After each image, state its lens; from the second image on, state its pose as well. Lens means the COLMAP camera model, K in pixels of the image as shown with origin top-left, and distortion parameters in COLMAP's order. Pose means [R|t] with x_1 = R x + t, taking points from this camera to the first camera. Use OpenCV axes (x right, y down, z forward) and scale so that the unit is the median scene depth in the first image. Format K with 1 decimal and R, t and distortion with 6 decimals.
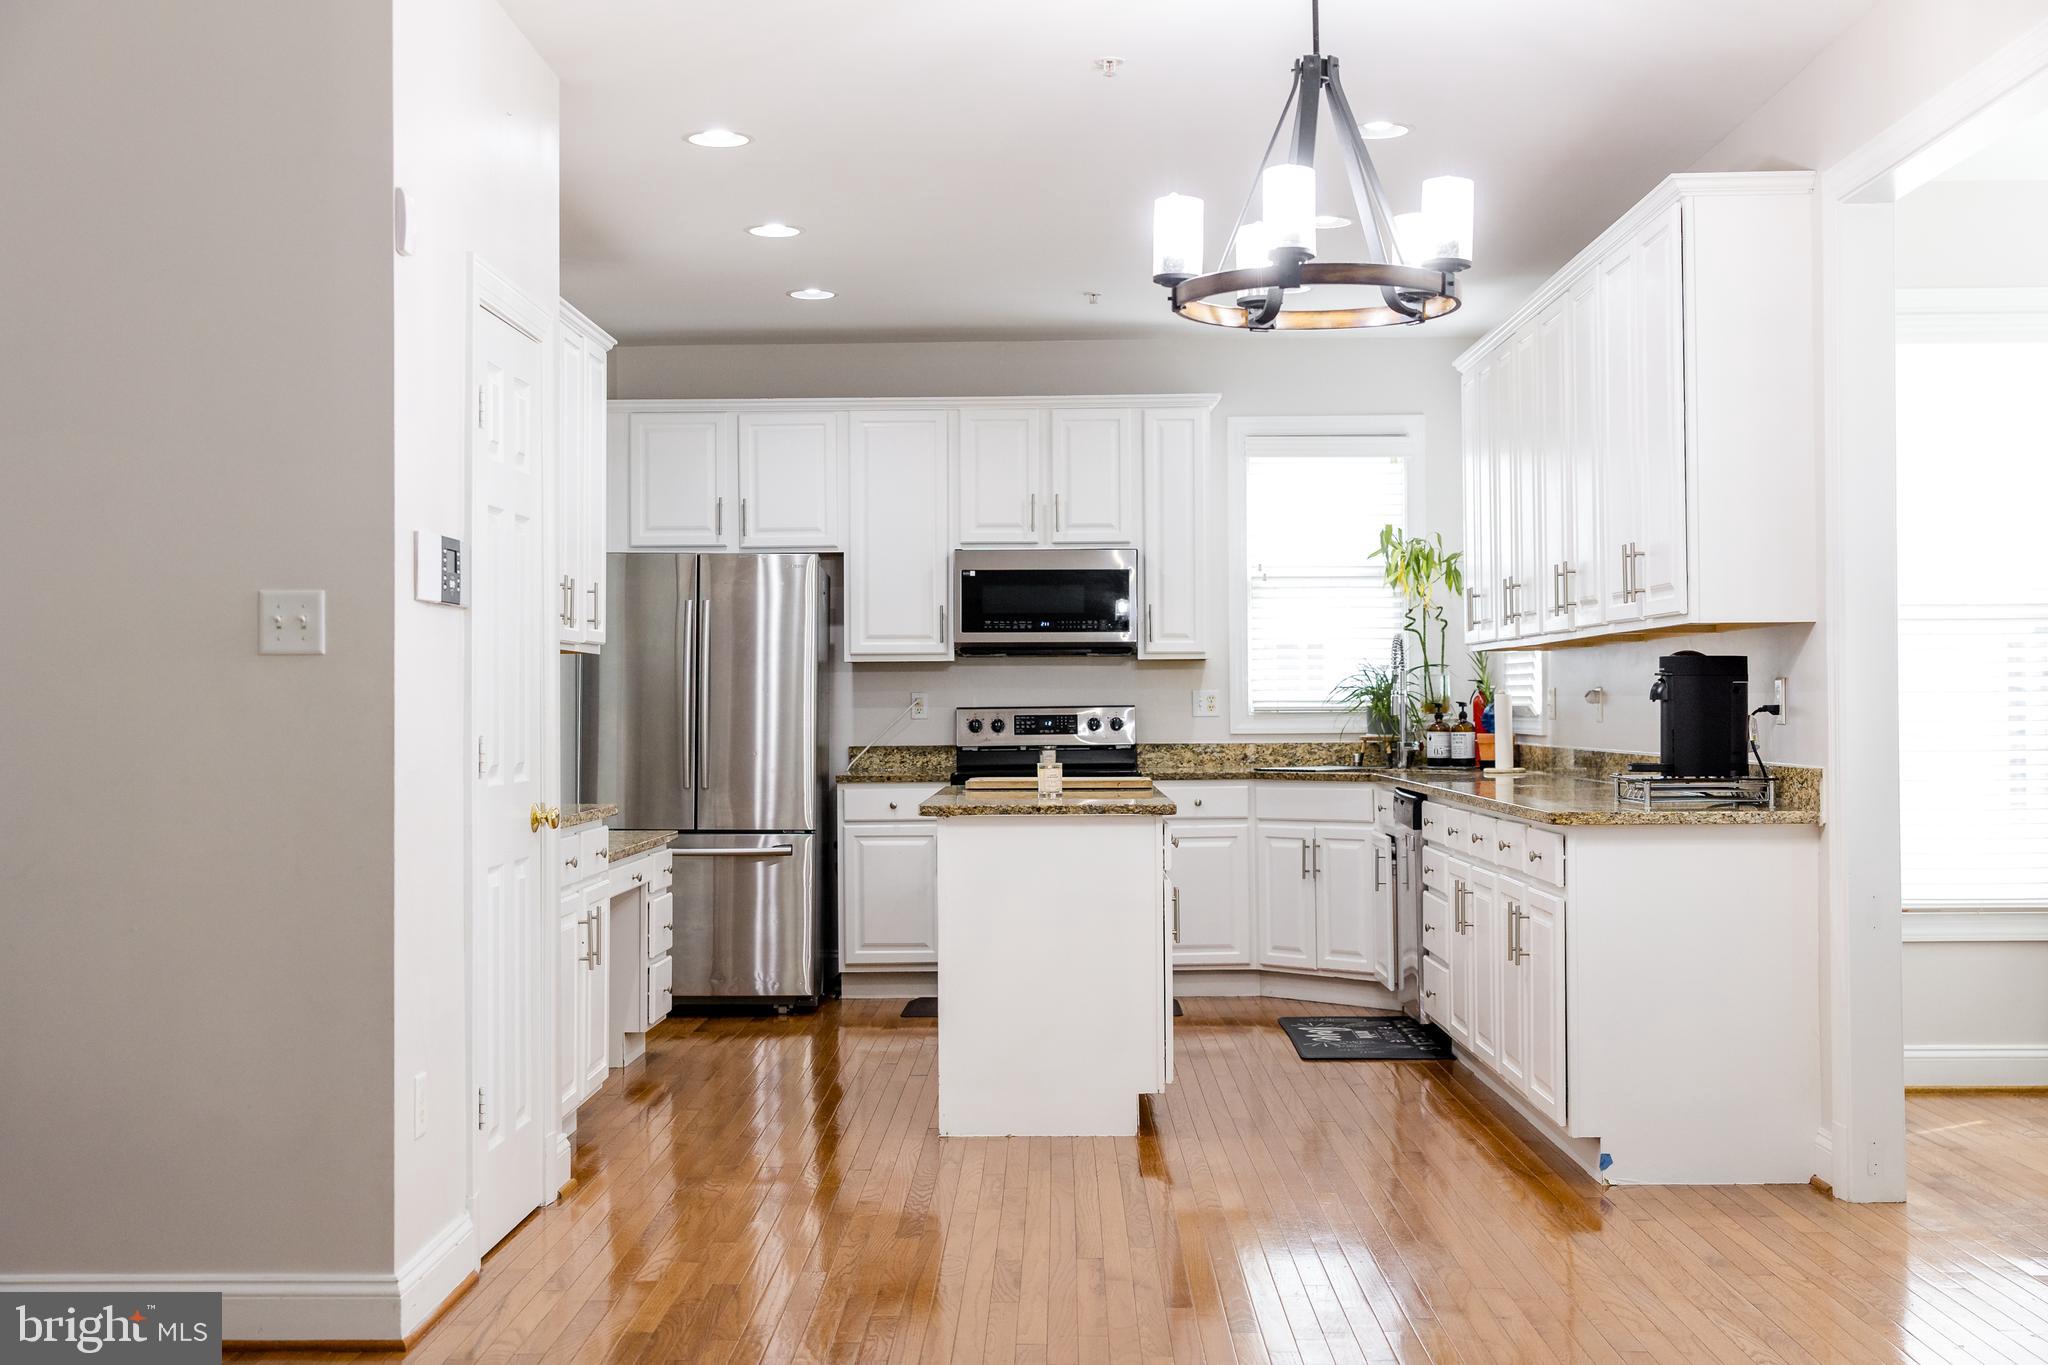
lens RADIAL K [[2400.5, 0, 1024.5], [0, 2400.5, 686.9], [0, 0, 1]] dist [0.004701, 0.000000]
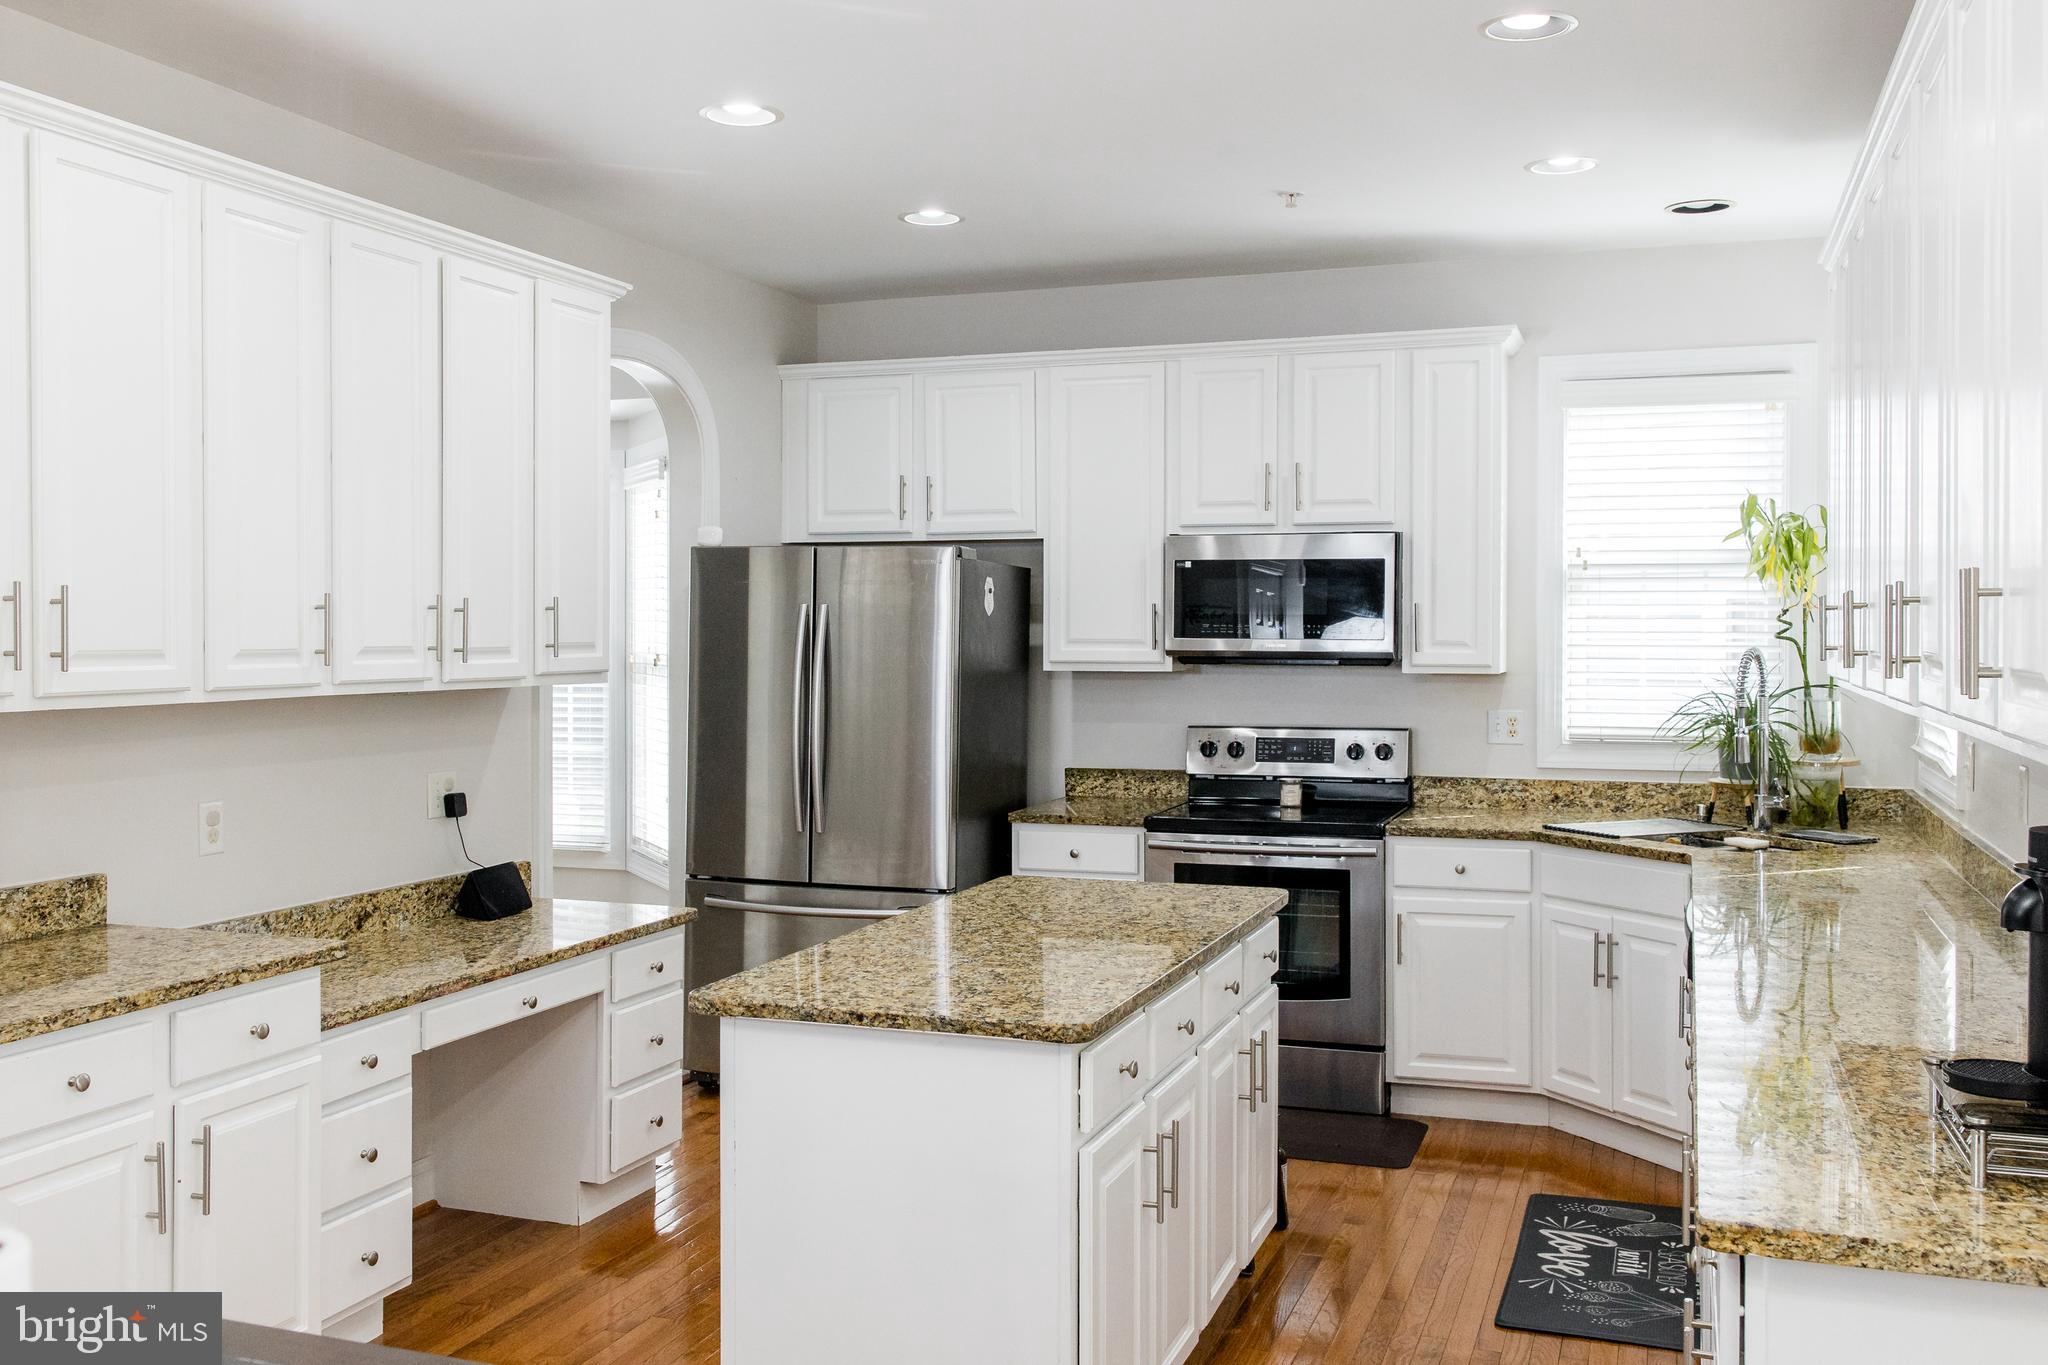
lens RADIAL K [[1838.0, 0, 1020.4], [0, 1838.0, 665.4], [0, 0, 1]] dist [-0.007097, 0.012255]
pose [[0.943008, 0.014888, -0.332437, 0.127672], [-0.003741, 0.999410, 0.034146, -0.033694], [0.332749, -0.030956, 0.942507, 0.394151]]
